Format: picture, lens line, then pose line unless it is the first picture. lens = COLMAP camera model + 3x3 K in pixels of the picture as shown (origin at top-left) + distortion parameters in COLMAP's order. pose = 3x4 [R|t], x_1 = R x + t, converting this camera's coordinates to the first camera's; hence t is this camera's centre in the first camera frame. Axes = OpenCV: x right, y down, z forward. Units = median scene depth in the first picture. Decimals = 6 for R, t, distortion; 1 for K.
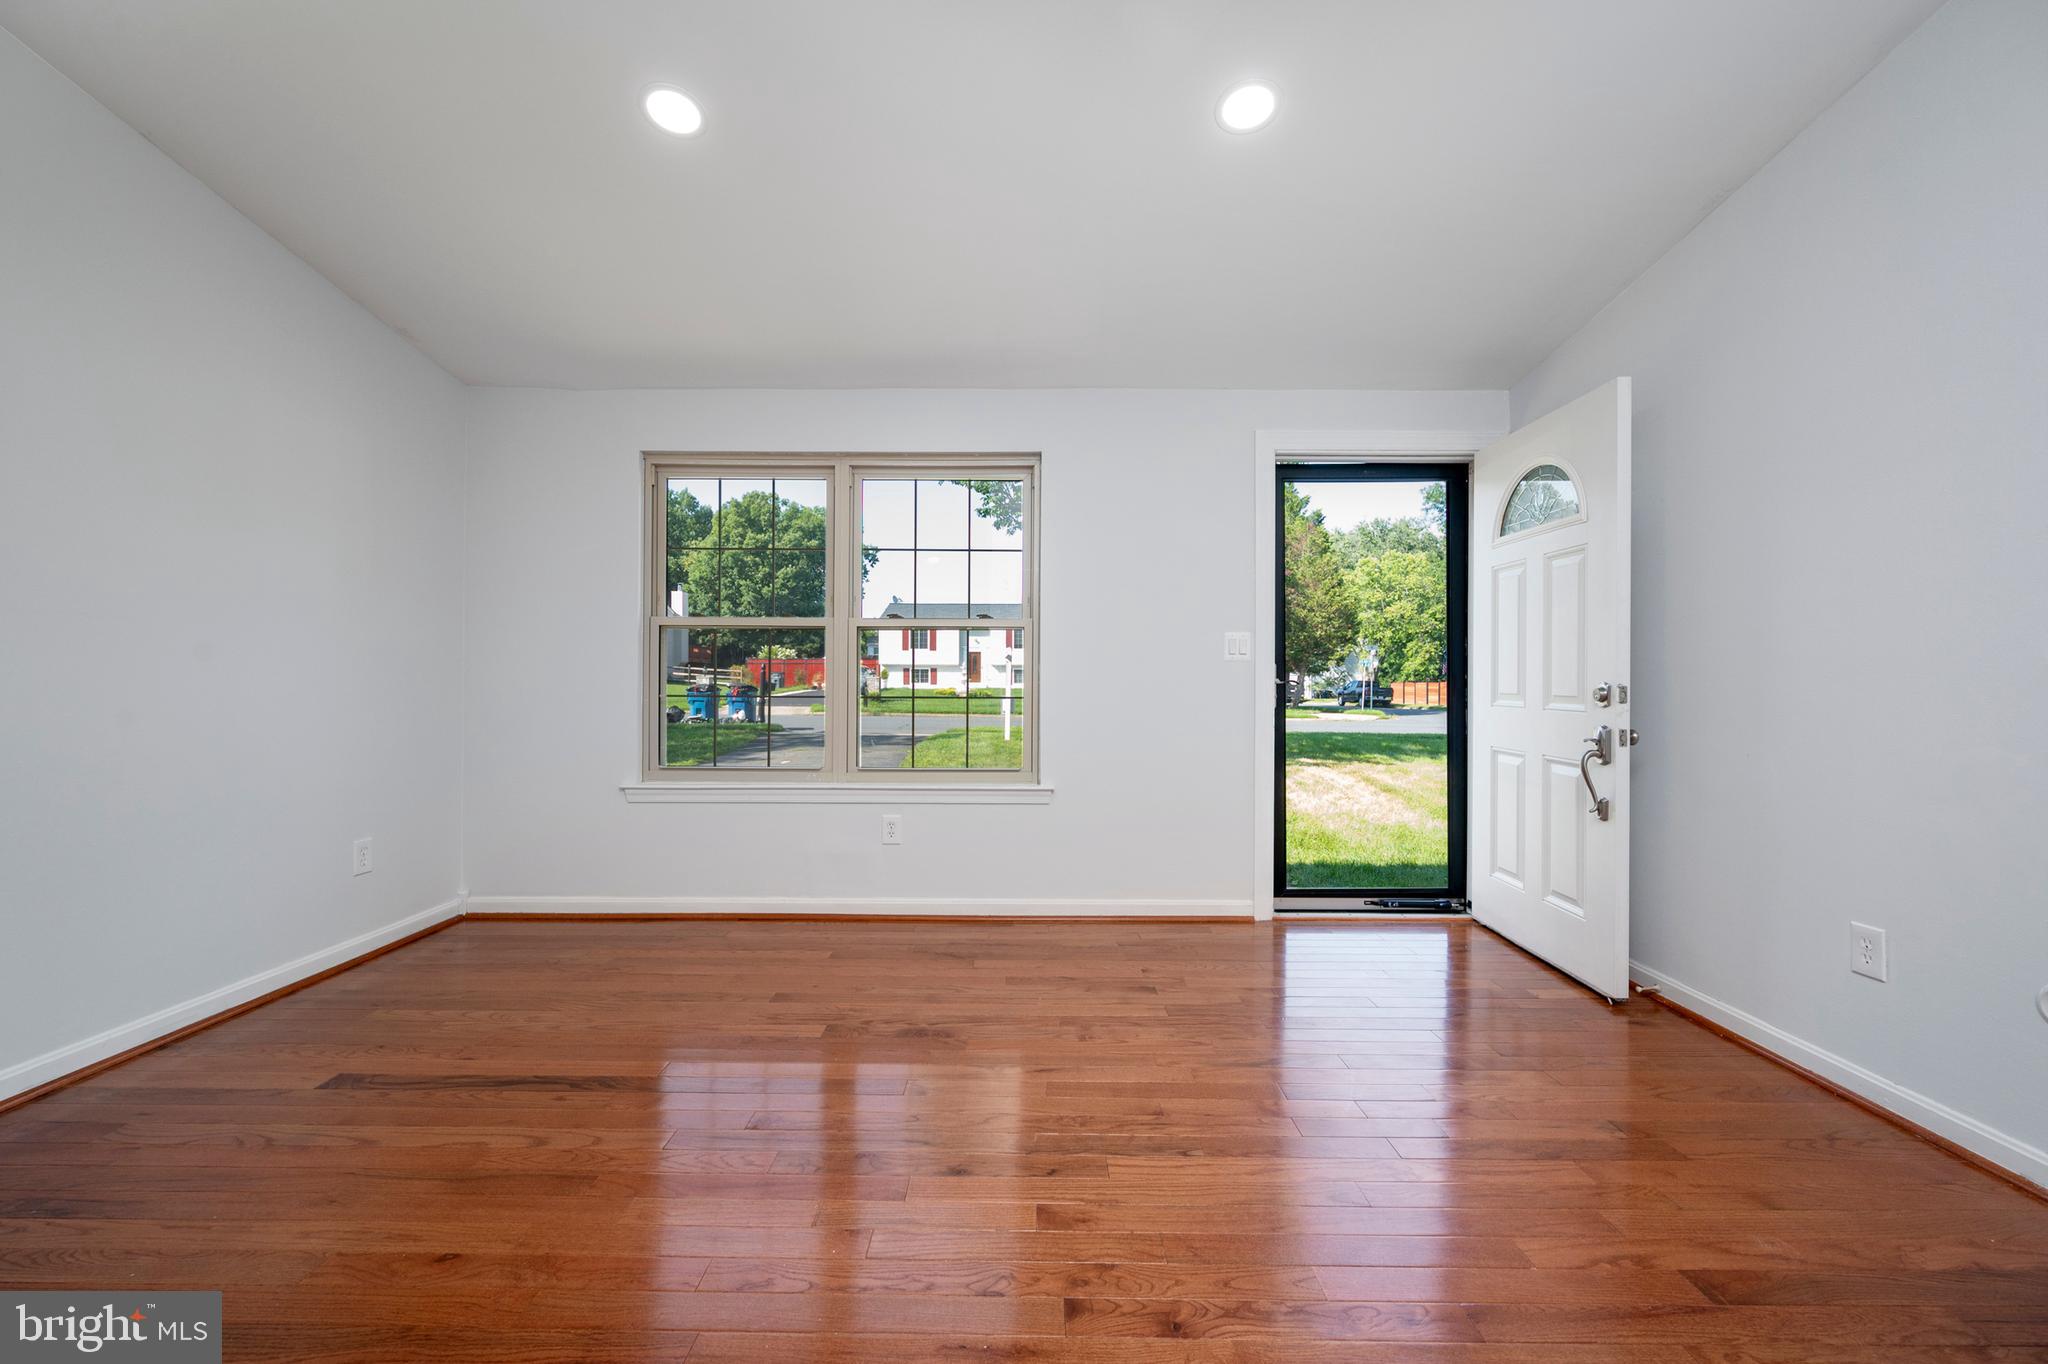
lens RADIAL K [[814.3, 0, 1020.4], [0, 814.3, 676.8], [0, 0, 1]] dist [-0.000606, 0.000019]
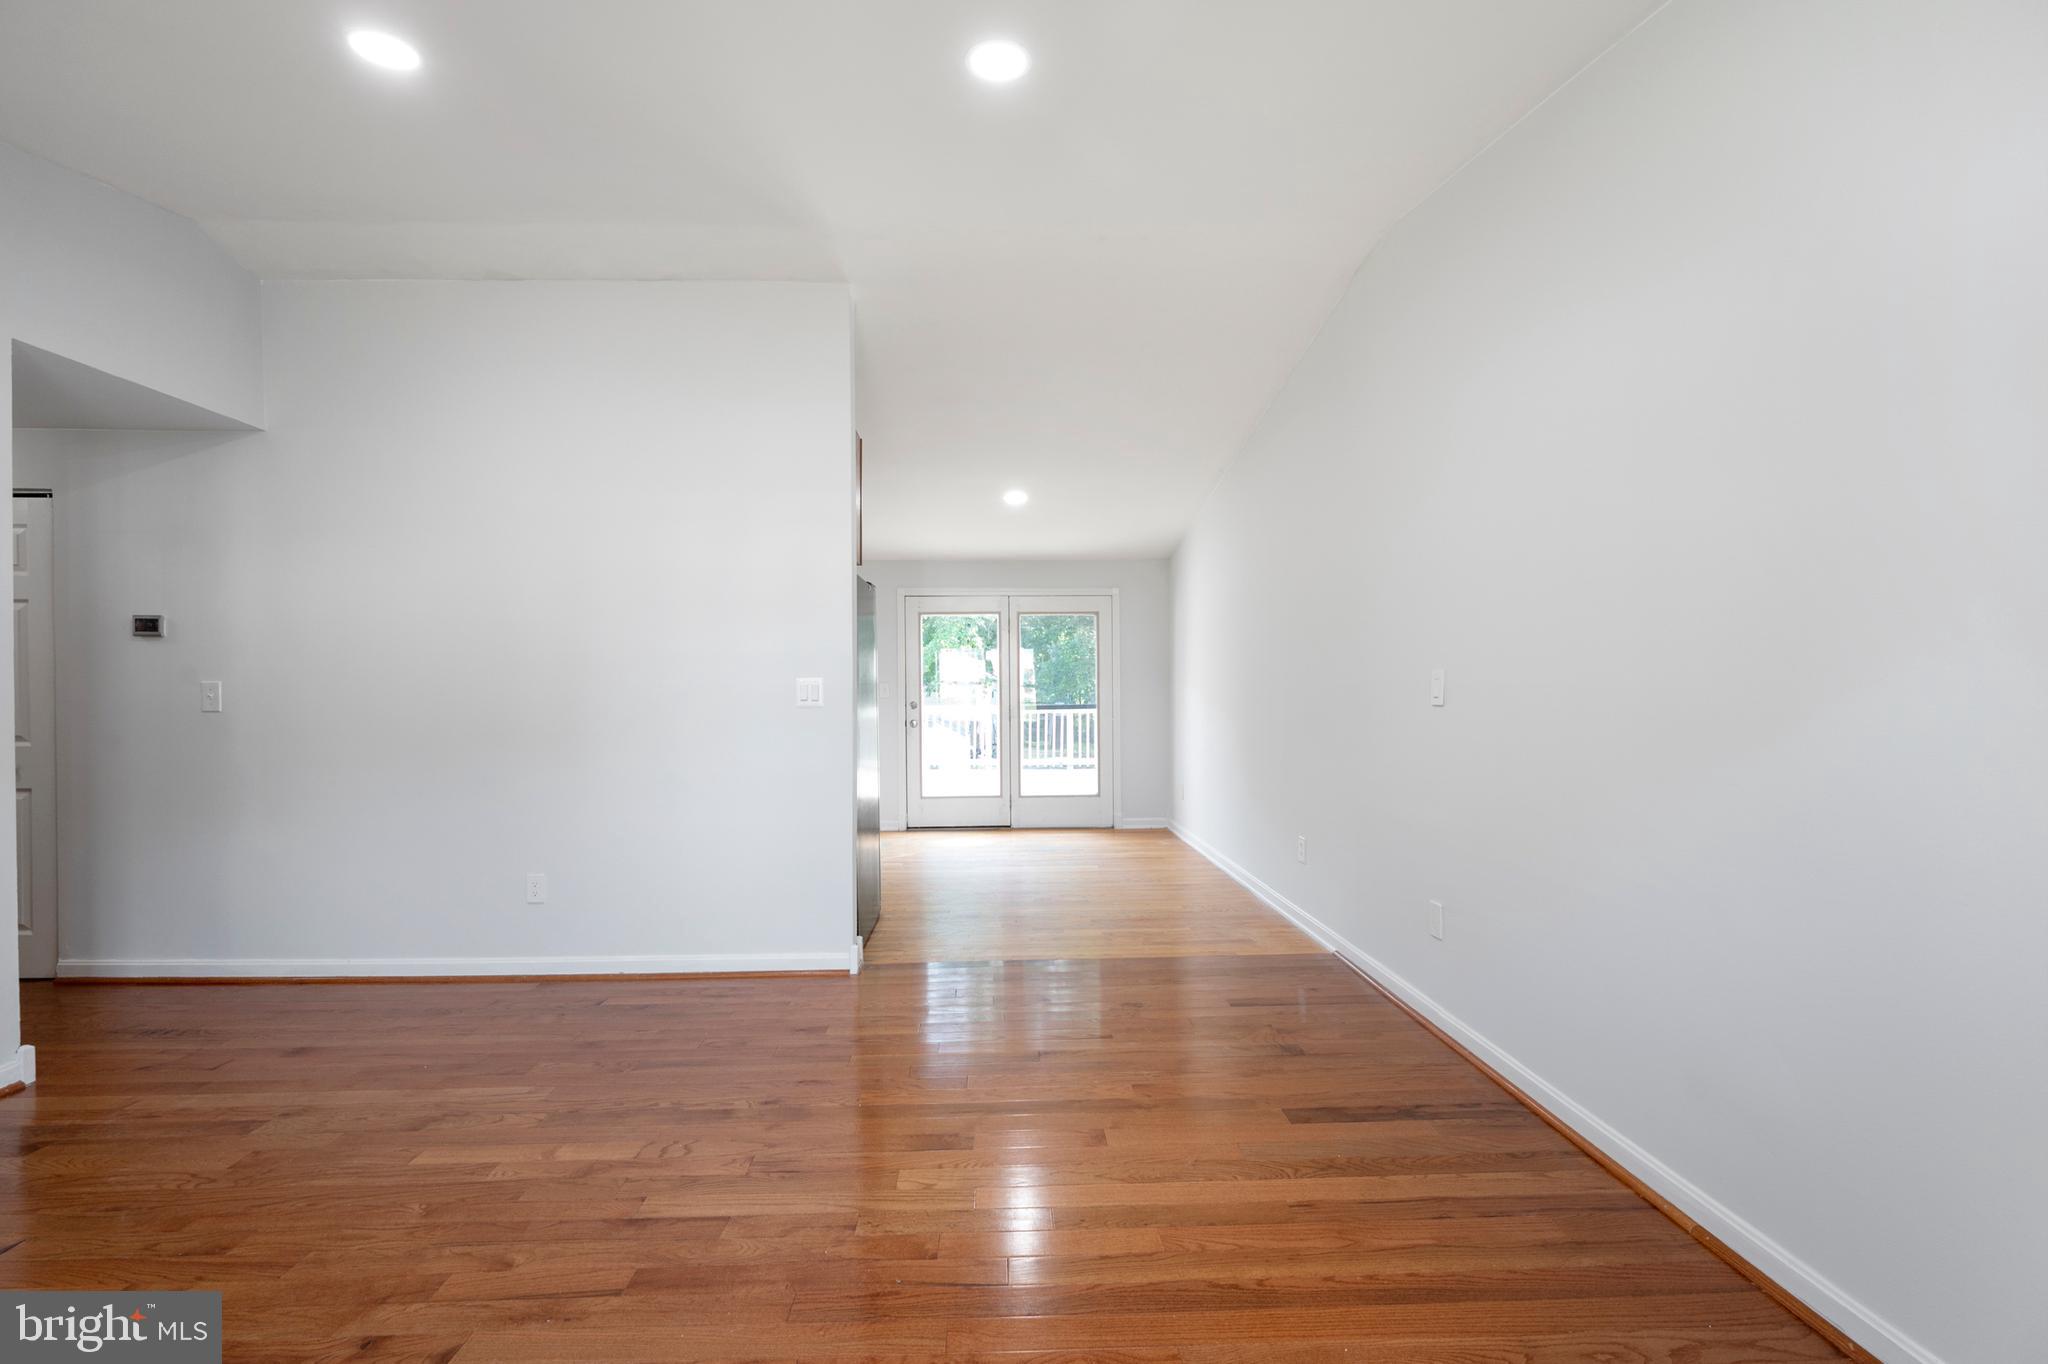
lens RADIAL K [[825.3, 0, 1010.9], [0, 825.3, 691.6], [0, 0, 1]] dist [-0.000604, 0.000048]
pose [[-0.999535, 0.000925, -0.030490, -0.308057], [0.001154, 0.999971, -0.007467, -0.049029], [0.030482, -0.007498, -0.999507, 0.994810]]
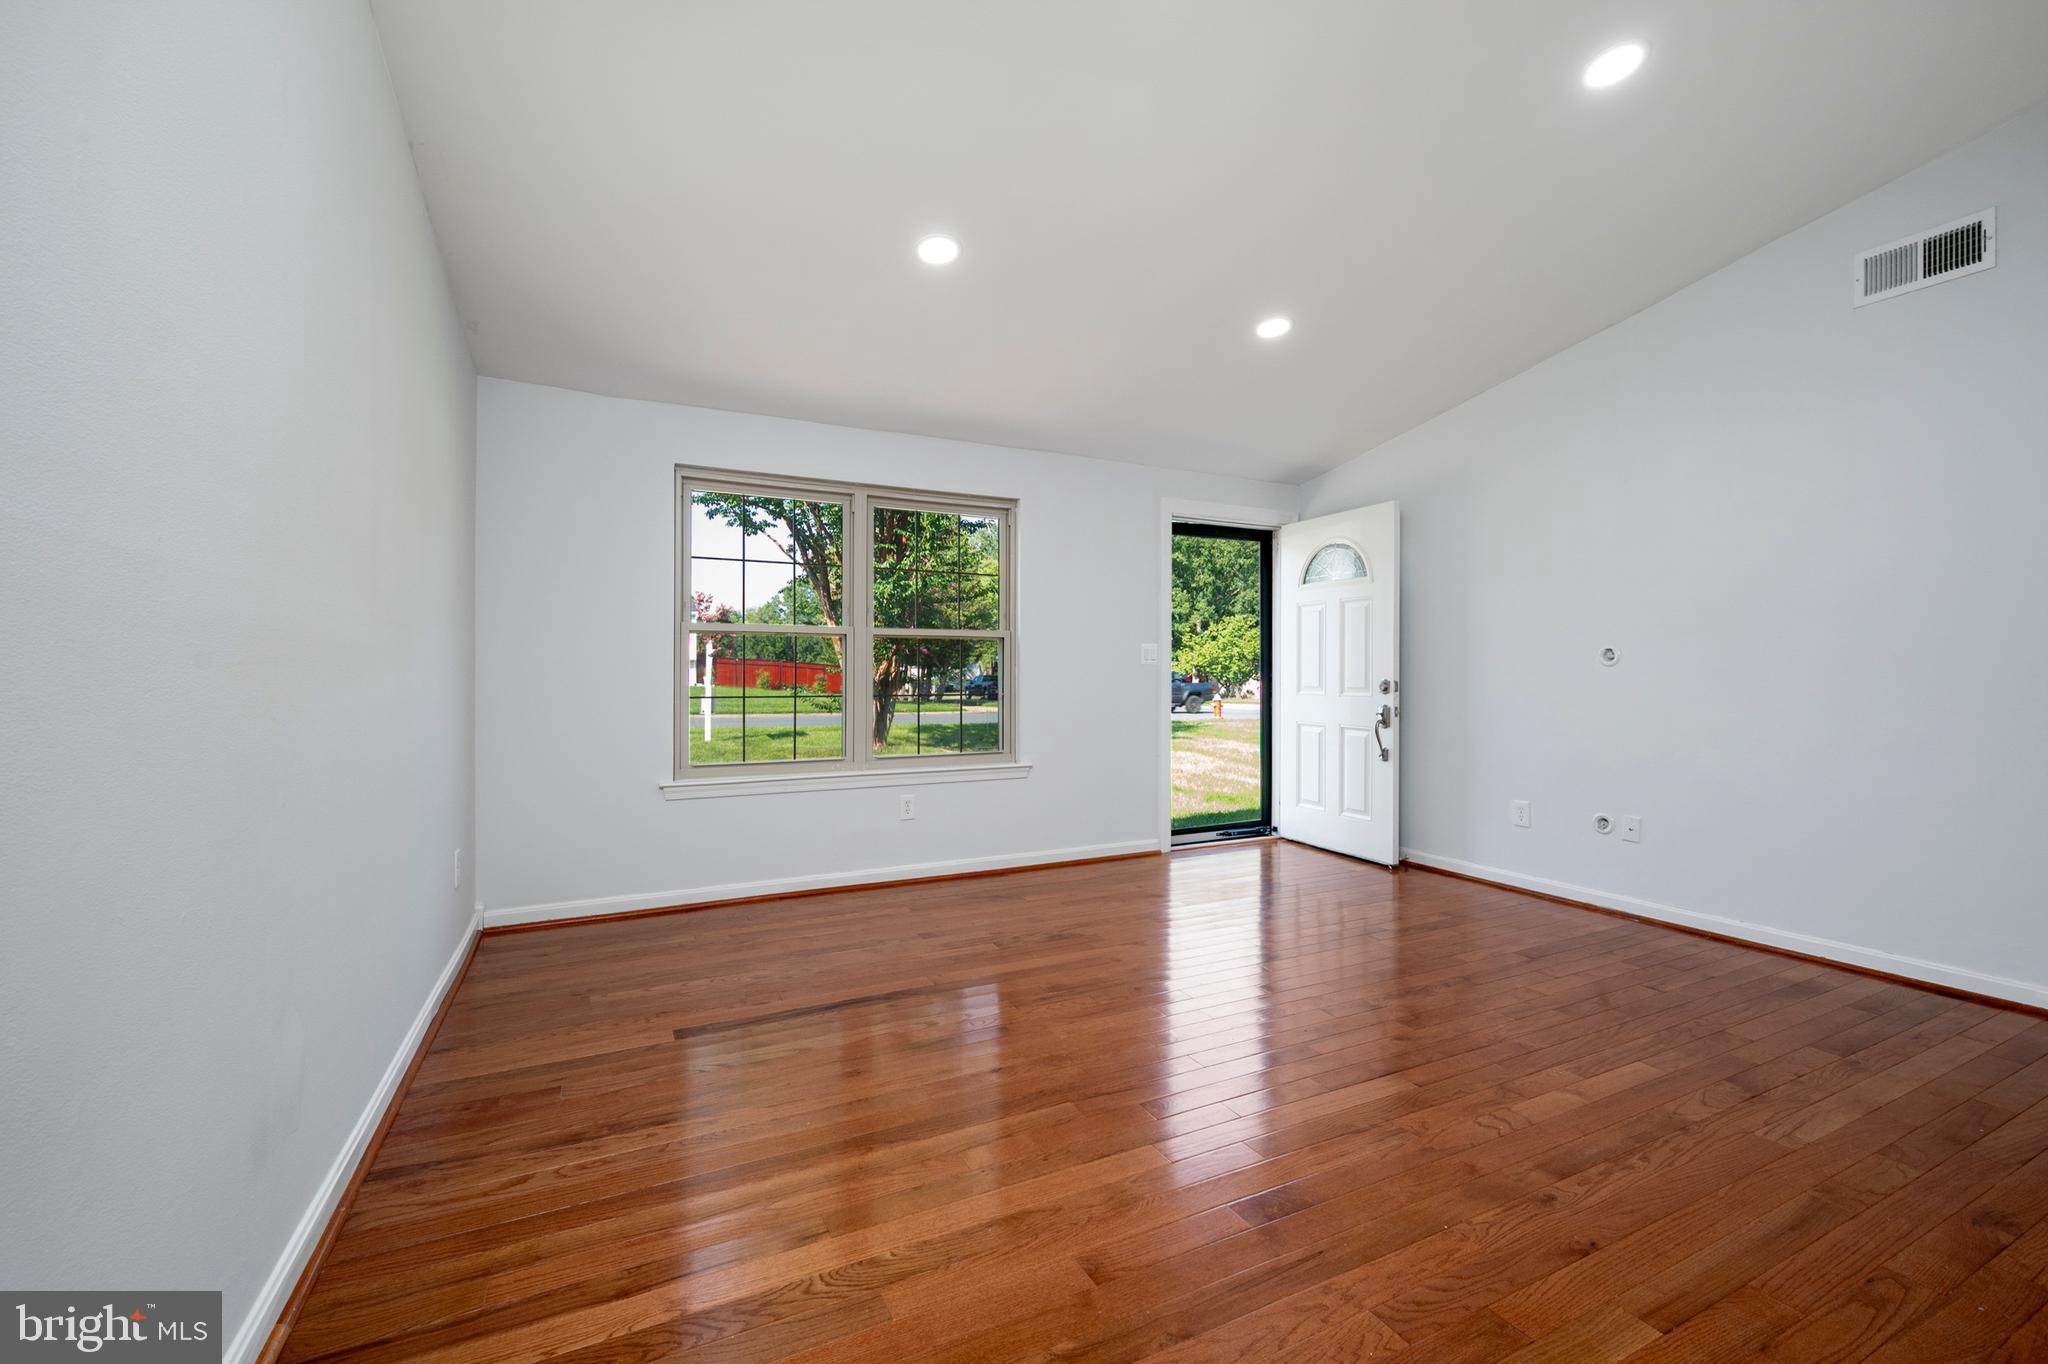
lens RADIAL K [[844.4, 0, 1025.1], [0, 844.4, 674.3], [0, 0, 1]] dist [0.001984, -0.000112]
pose [[0.892386, -0.004249, 0.451254, -0.683140], [0.002969, 0.999989, 0.003544, -0.011500], [-0.451264, -0.001823, 0.892389, -0.209157]]
